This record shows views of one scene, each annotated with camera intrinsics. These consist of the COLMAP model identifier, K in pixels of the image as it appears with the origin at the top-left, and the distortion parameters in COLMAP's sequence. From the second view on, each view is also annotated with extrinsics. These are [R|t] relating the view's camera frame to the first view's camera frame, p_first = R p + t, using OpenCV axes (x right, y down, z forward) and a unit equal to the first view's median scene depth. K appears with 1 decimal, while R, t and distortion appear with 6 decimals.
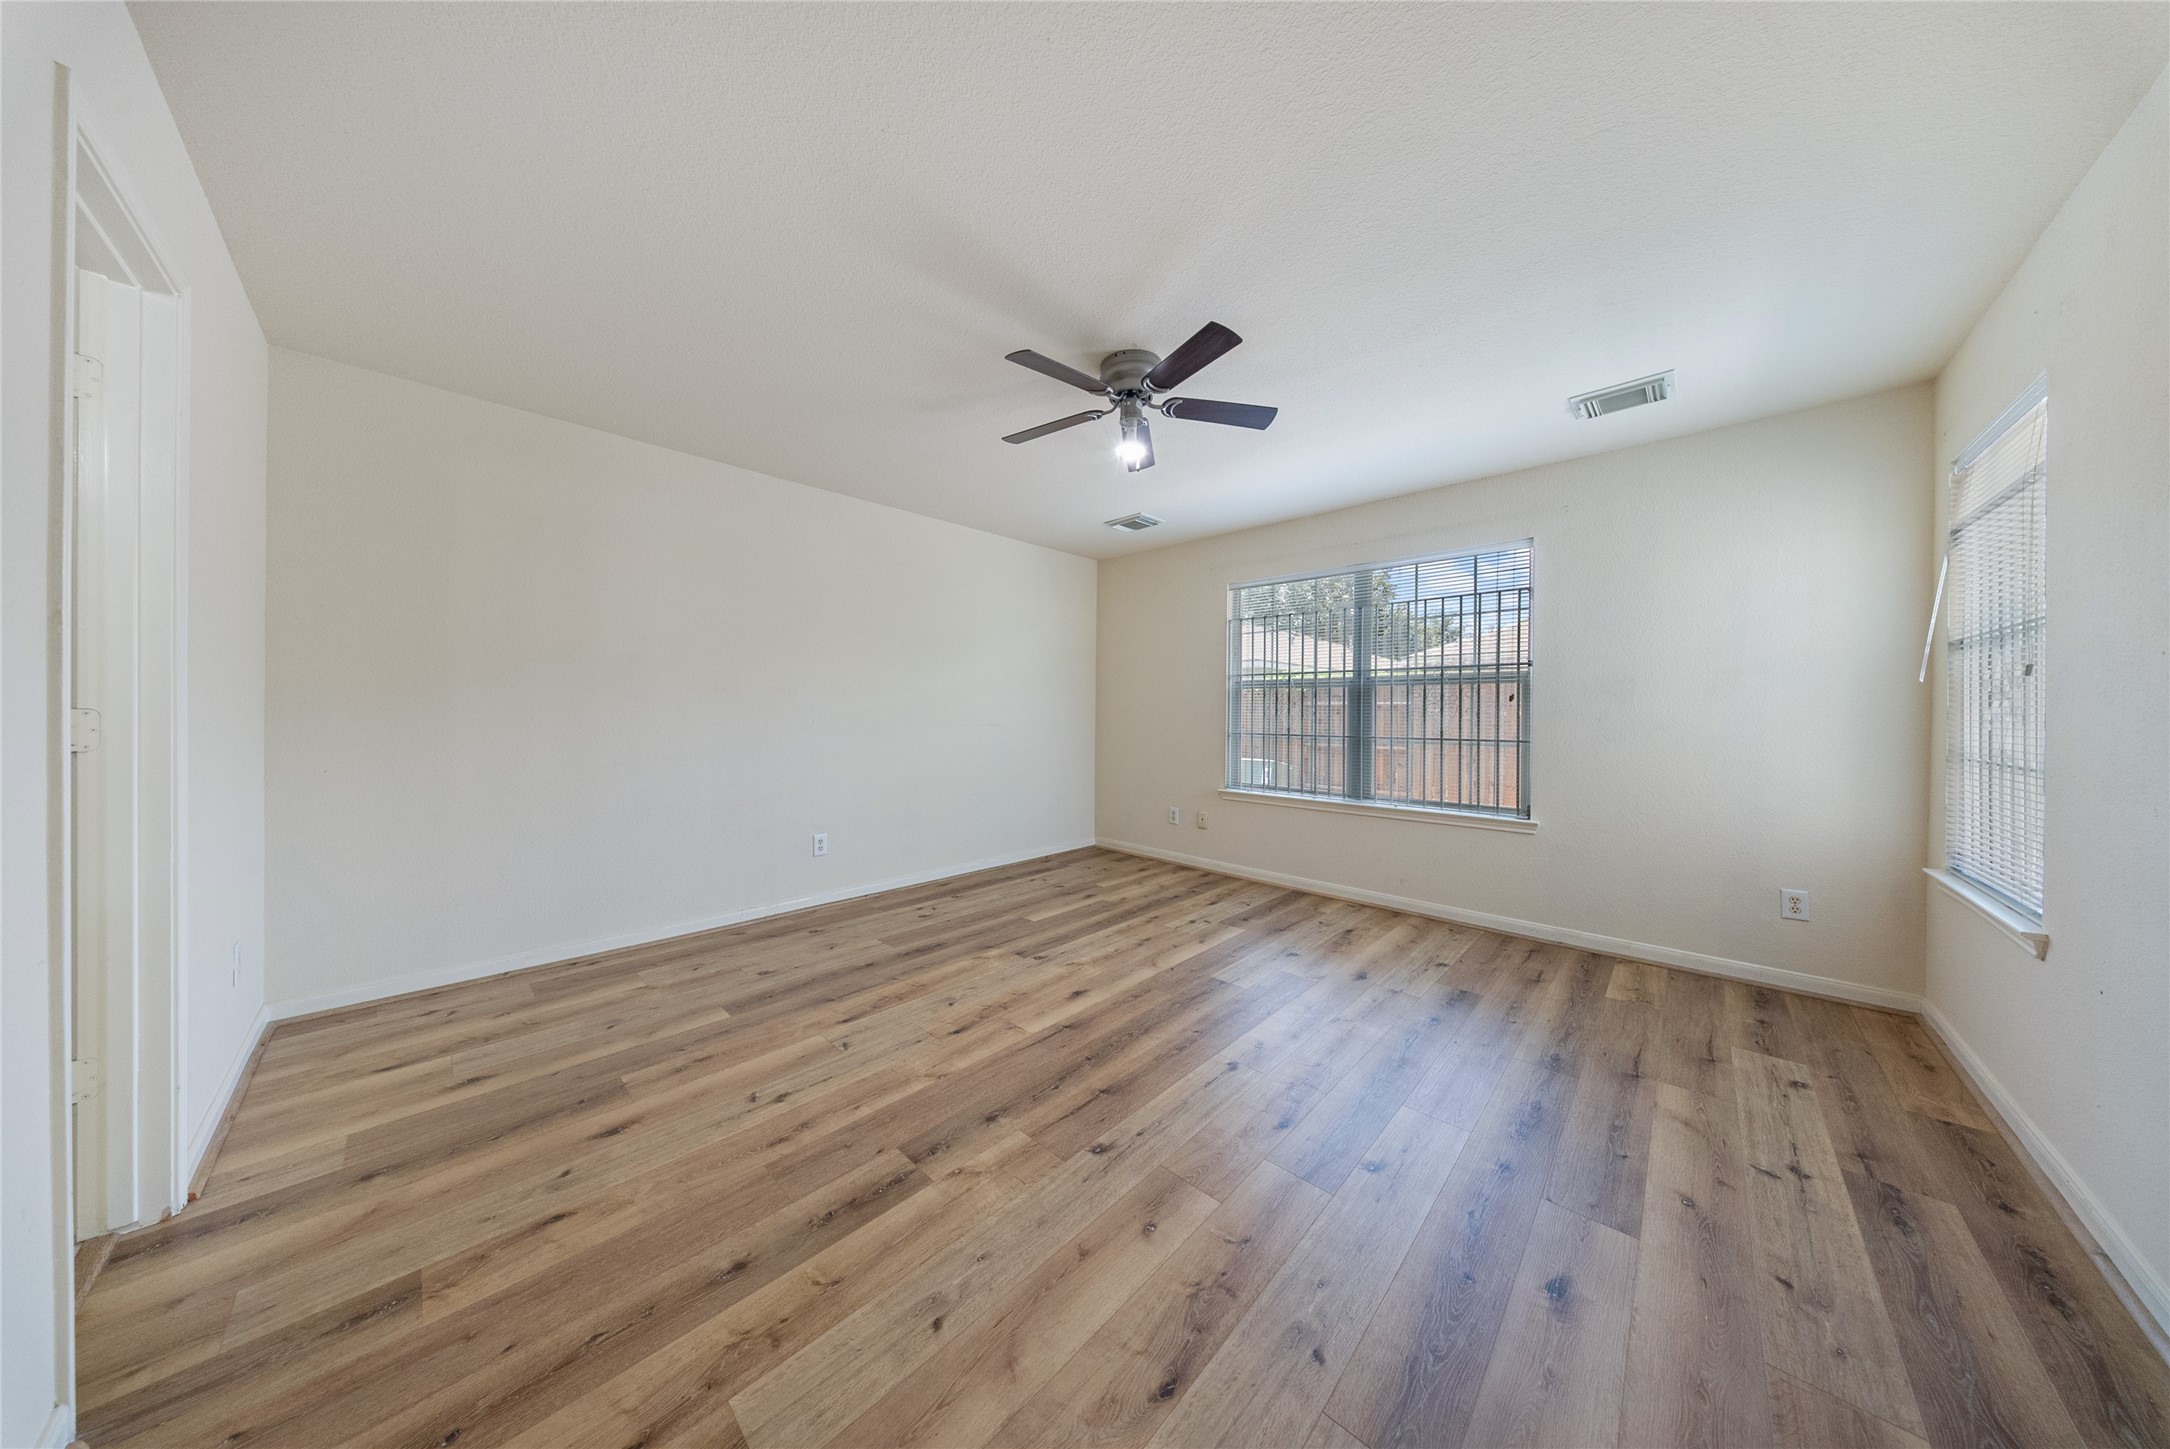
lens RADIAL K [[639.1, 0, 1077.4], [0, 639.1, 715.4], [0, 0, 1]] dist [0.000250, -0.000008]
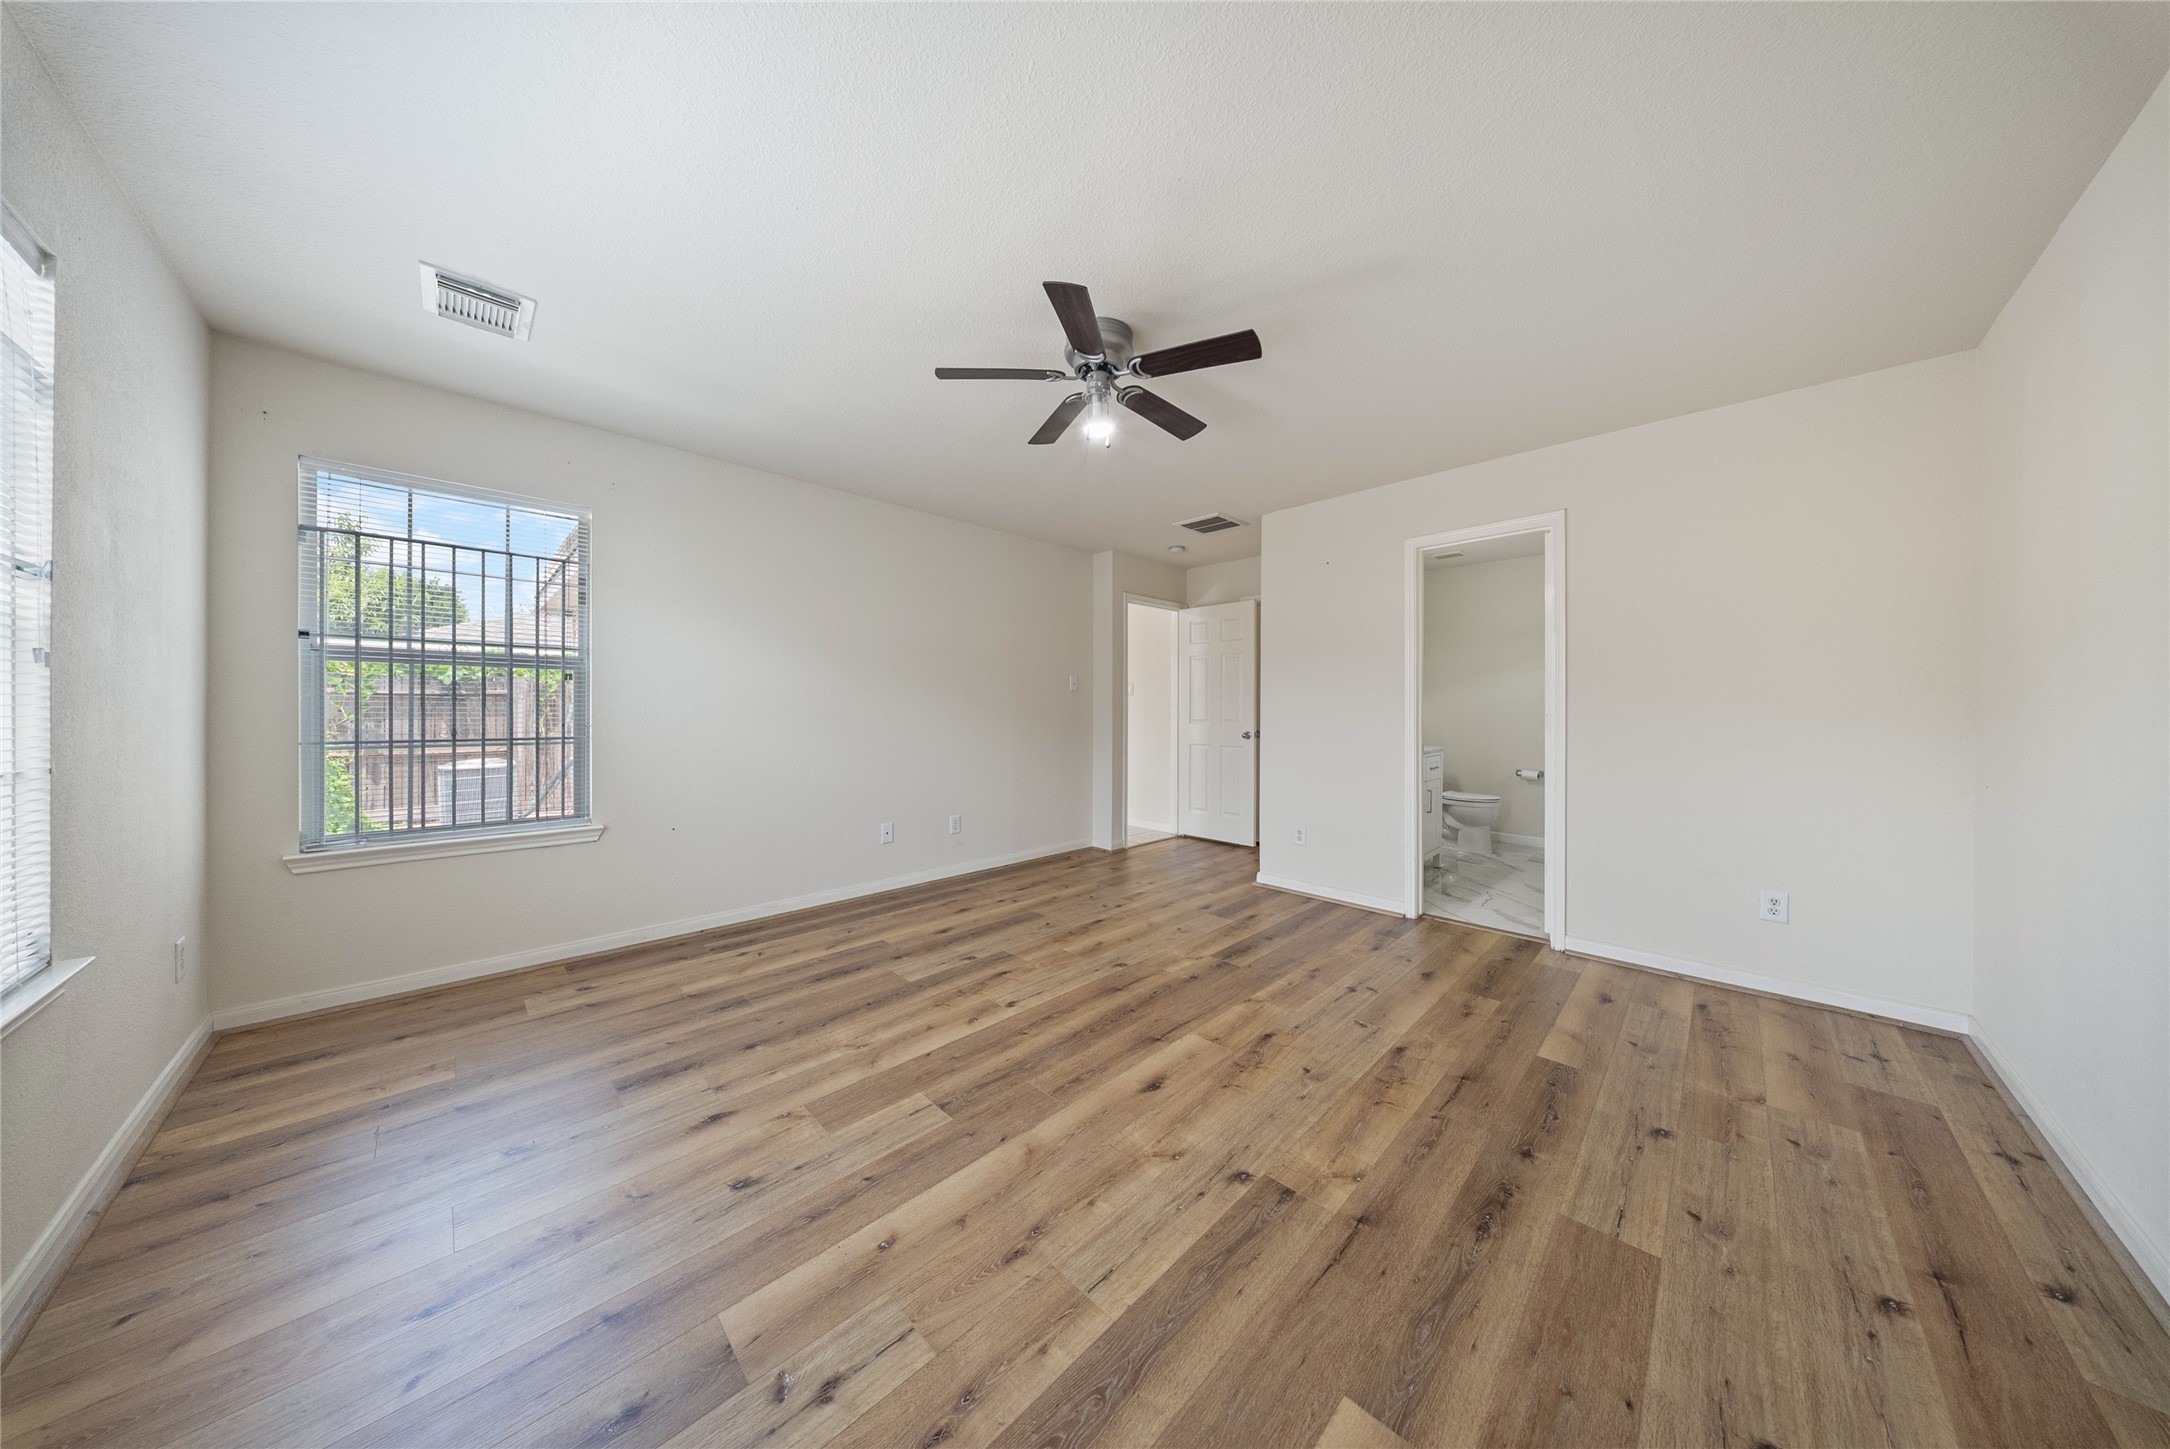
lens RADIAL K [[644.1, 0, 1086.4], [0, 644.1, 698.9], [0, 0, 1]] dist [0.006017, 0.000041]
pose [[-0.999838, -0.012926, 0.012524, 0.085195], [-0.013041, 0.999873, -0.009138, -0.010676], [-0.012405, -0.009300, -0.999880, 1.989197]]
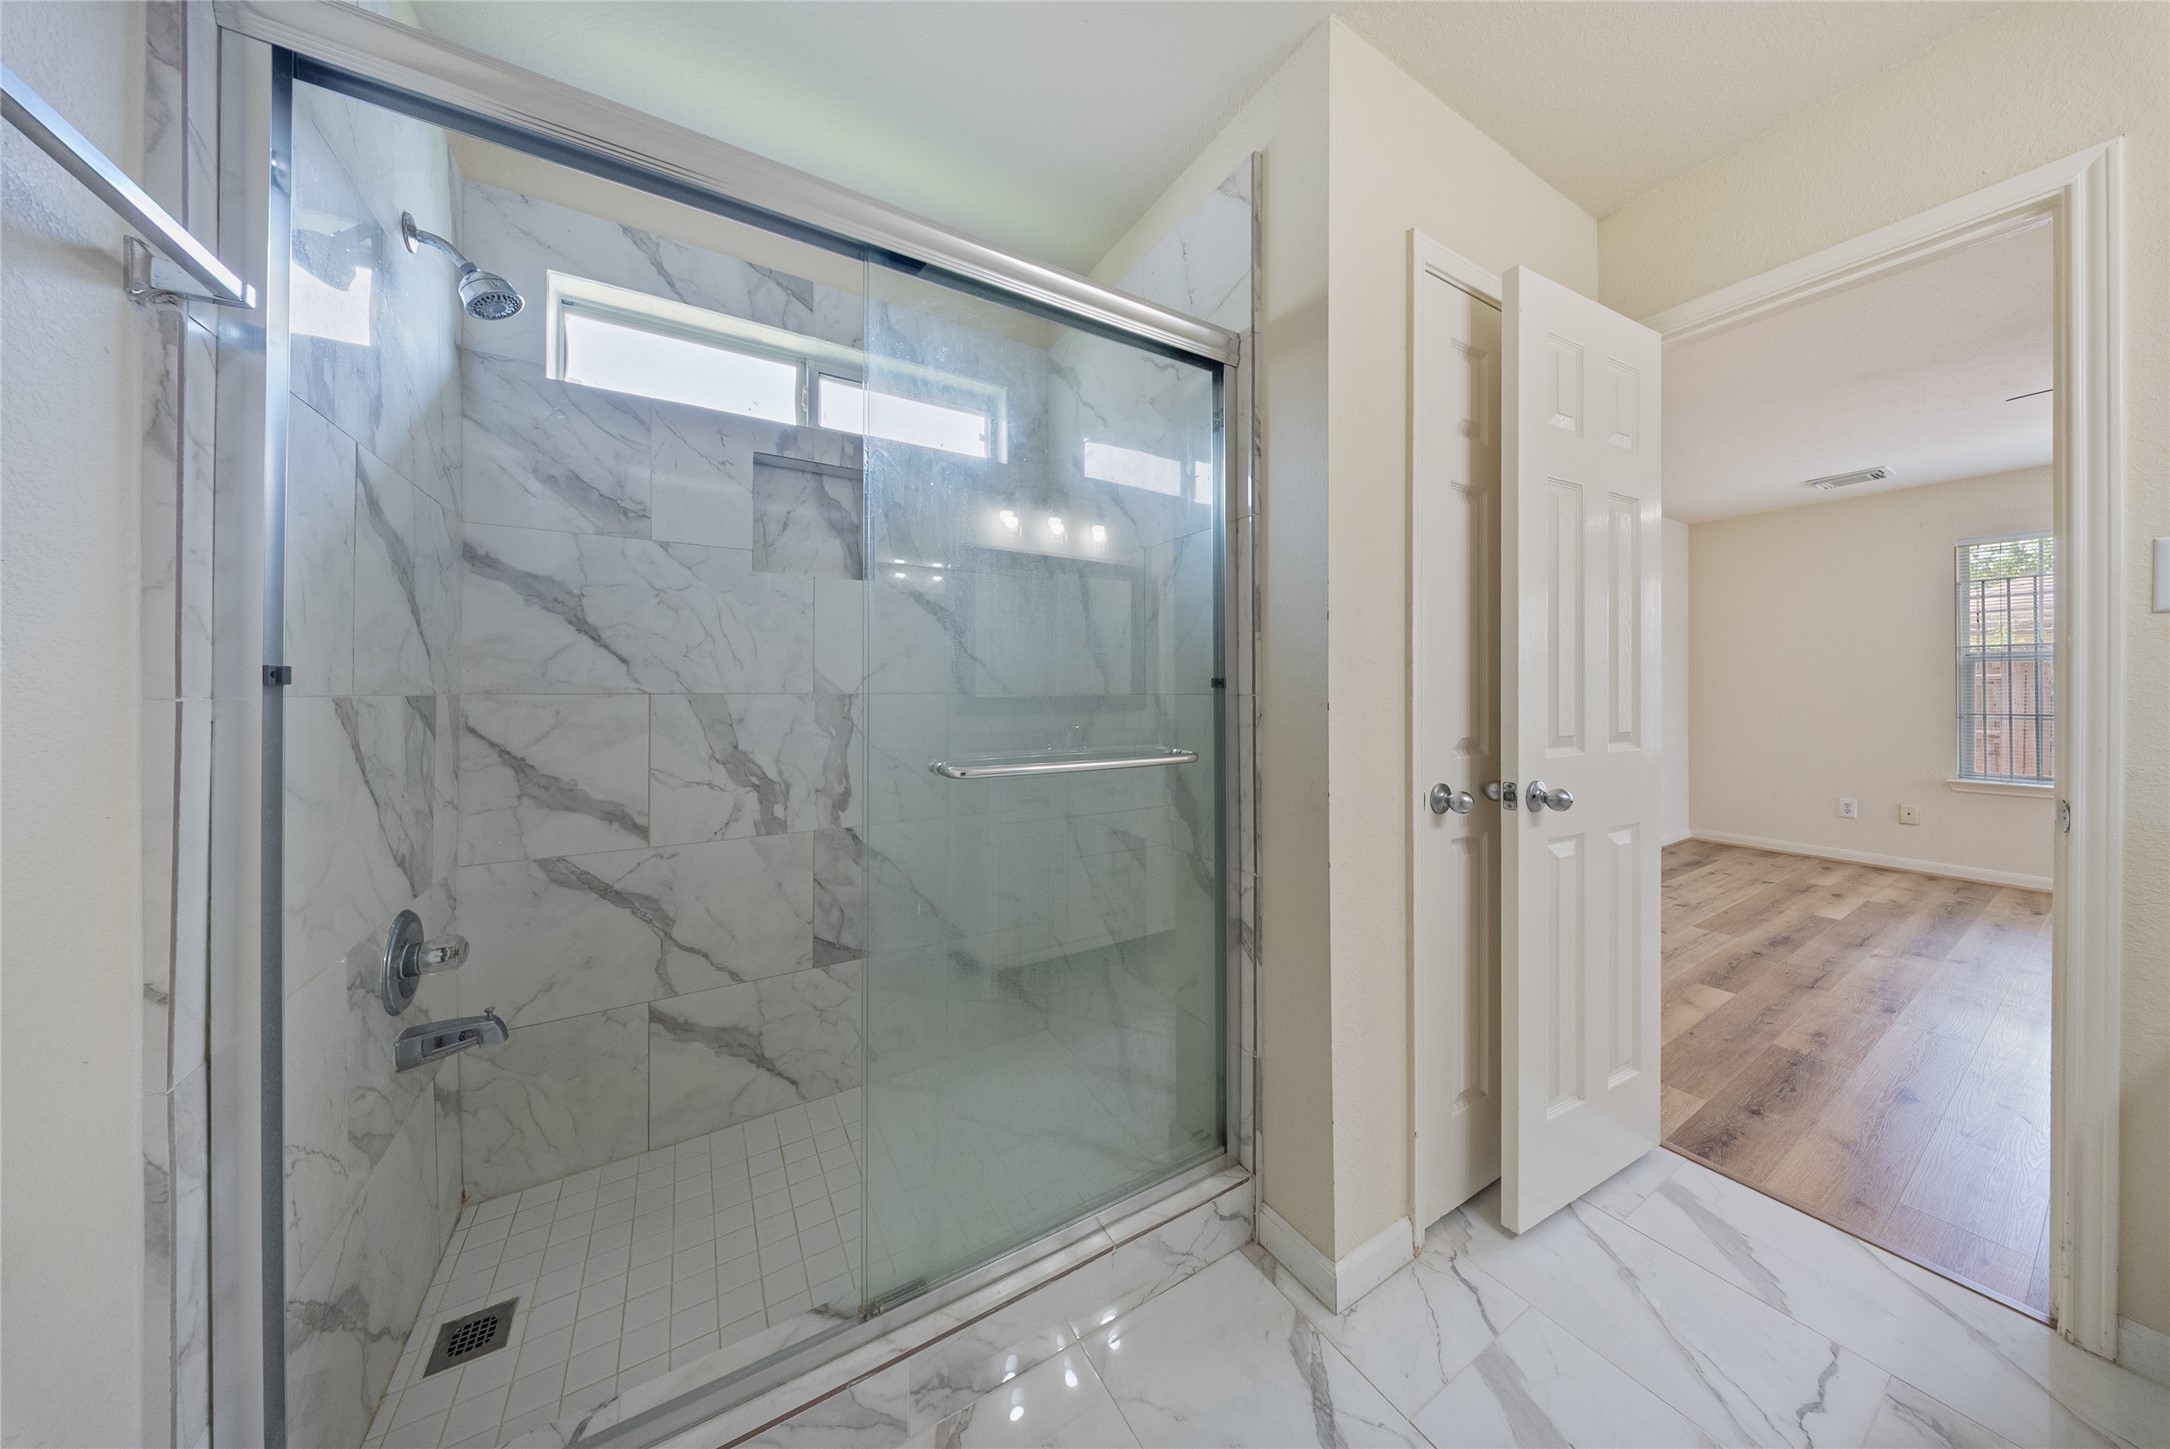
lens RADIAL K [[639.1, 0, 1077.4], [0, 639.1, 715.4], [0, 0, 1]] dist [0.000250, -0.000008]
pose [[0.960715, -0.014916, -0.277135, -1.329991], [0.022708, 0.999431, 0.024929, -0.038128], [0.276606, -0.030243, 0.960508, -0.301192]]
